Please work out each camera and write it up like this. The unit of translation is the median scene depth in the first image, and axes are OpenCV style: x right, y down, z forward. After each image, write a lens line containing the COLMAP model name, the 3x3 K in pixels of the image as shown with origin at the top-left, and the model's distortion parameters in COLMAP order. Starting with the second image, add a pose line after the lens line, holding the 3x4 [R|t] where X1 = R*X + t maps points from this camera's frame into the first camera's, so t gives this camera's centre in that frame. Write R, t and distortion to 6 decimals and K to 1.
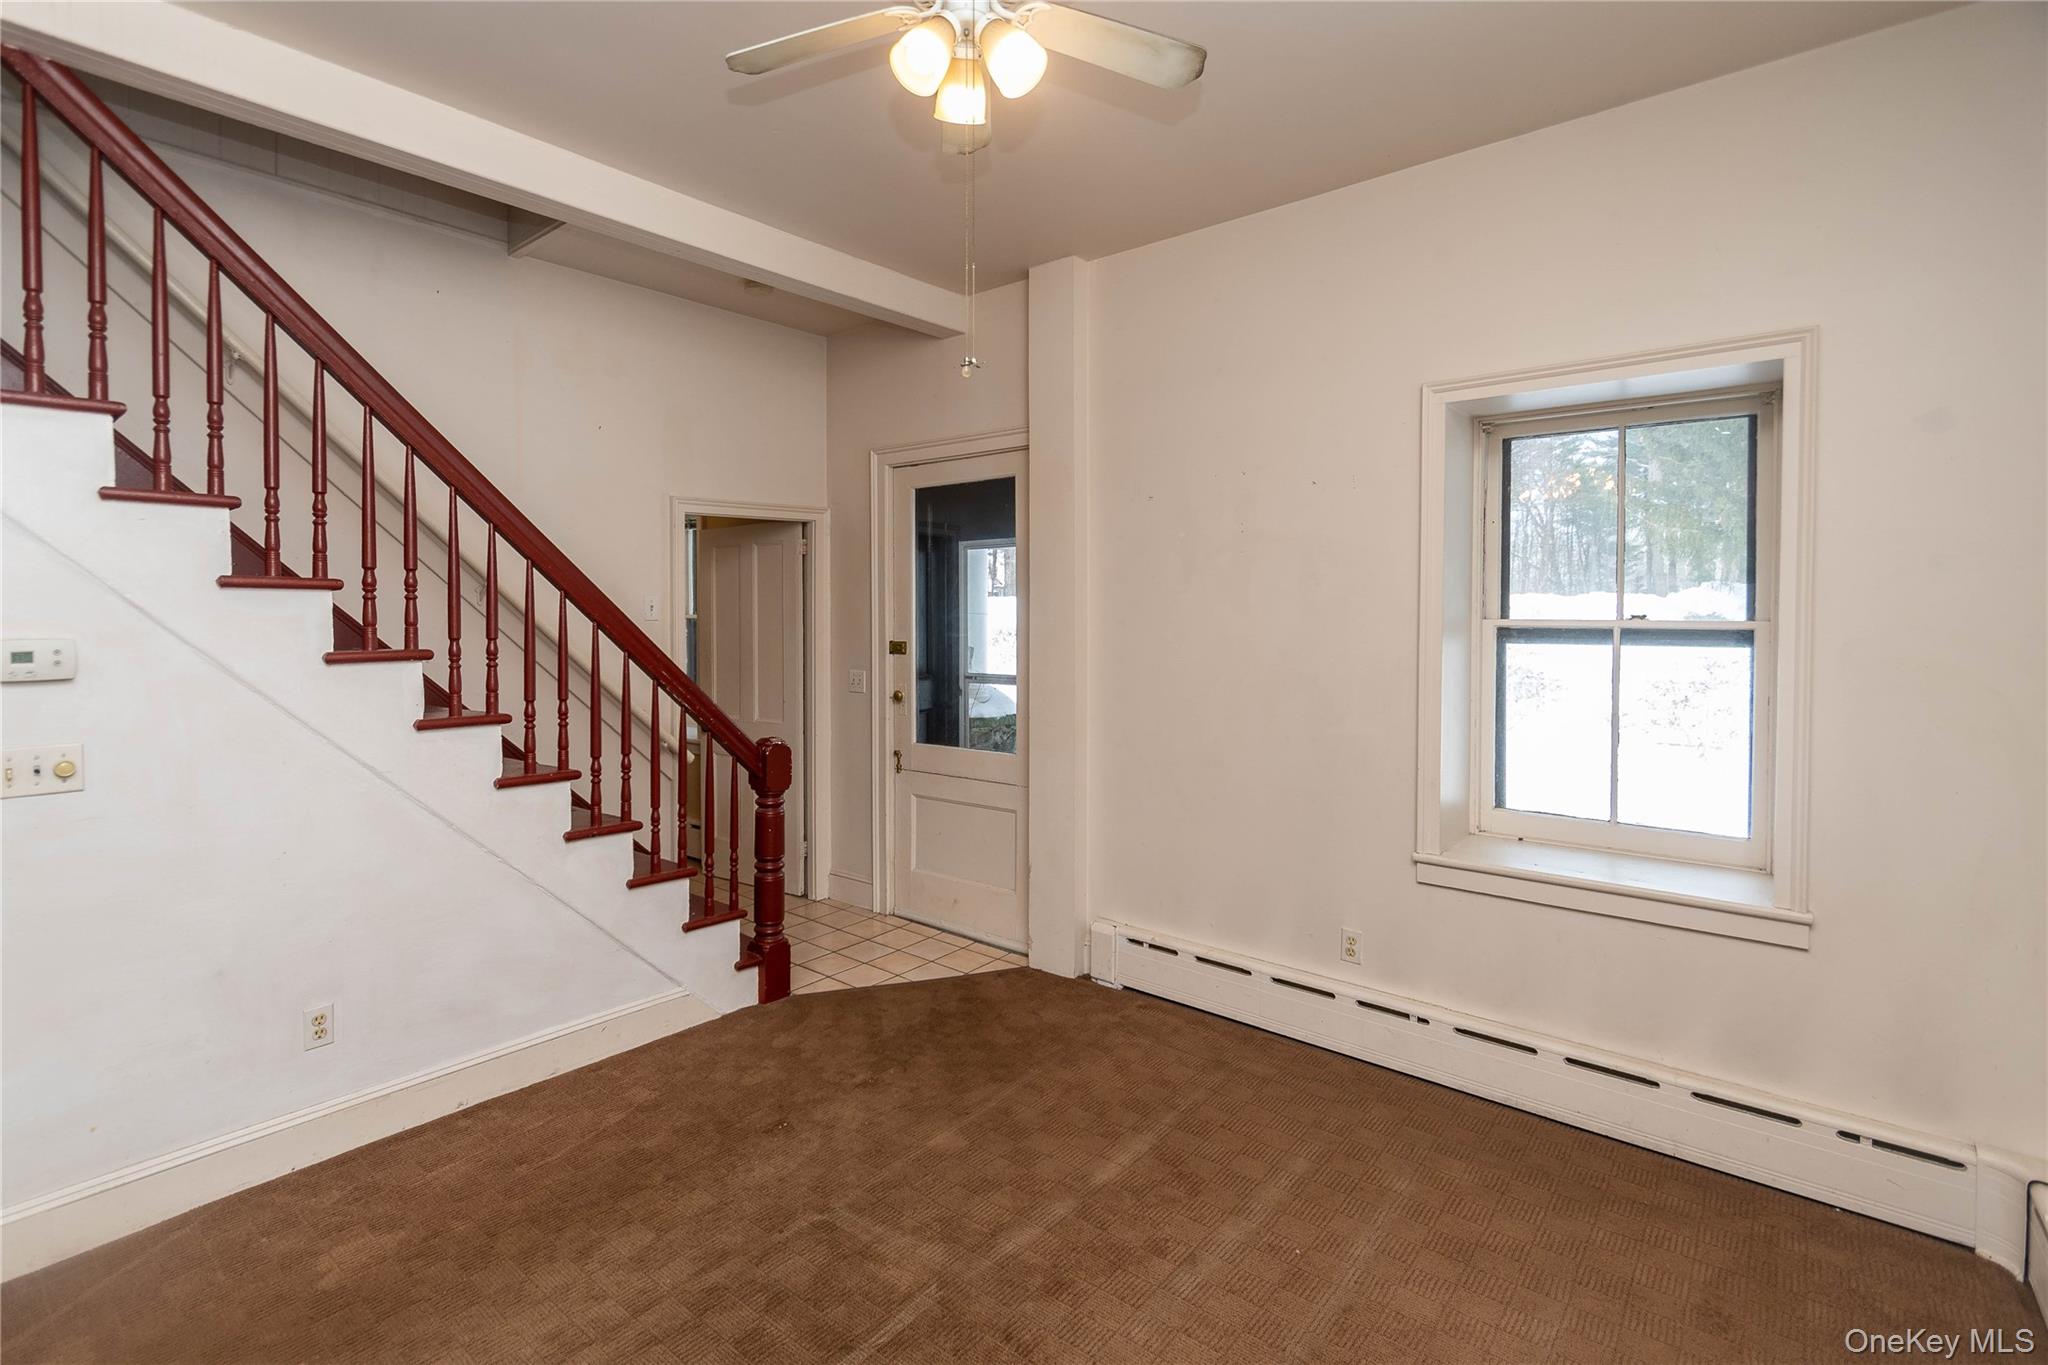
lens RADIAL K [[957.7, 0, 977.5], [0, 957.7, 615.6], [0, 0, 1]] dist [0.002976, 0.001526]
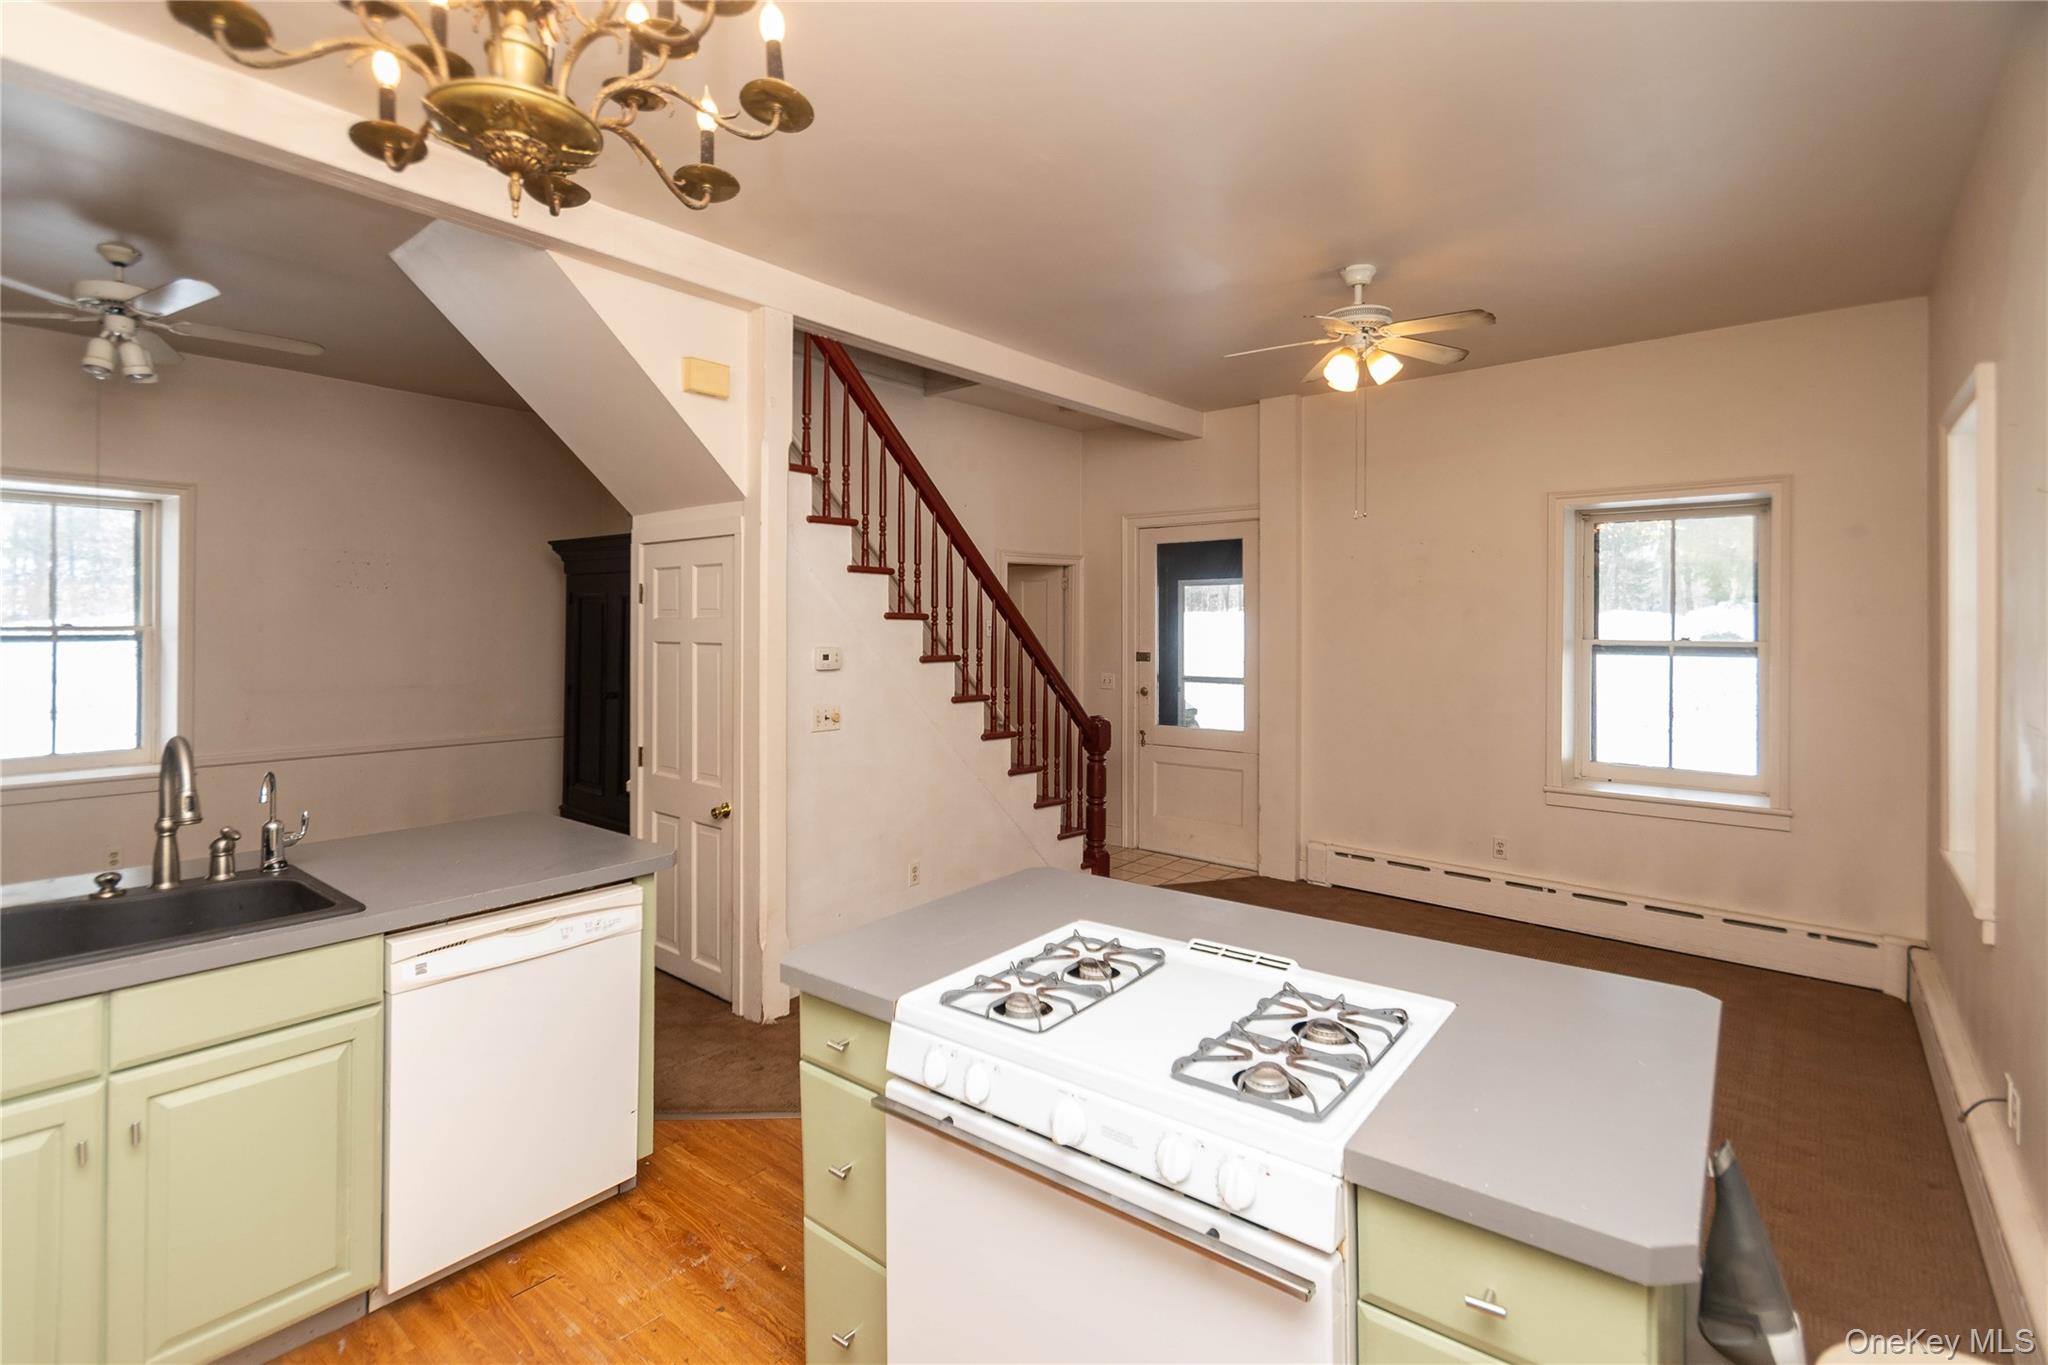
lens RADIAL K [[946.1, 0, 972.7], [0, 946.1, 612.6], [0, 0, 1]] dist [0.000555, -0.000619]
pose [[0.999788, 0.003198, -0.020340, -0.399257], [-0.003549, 0.999845, -0.017259, -0.008385], [0.020281, 0.017328, 0.999644, -0.513669]]
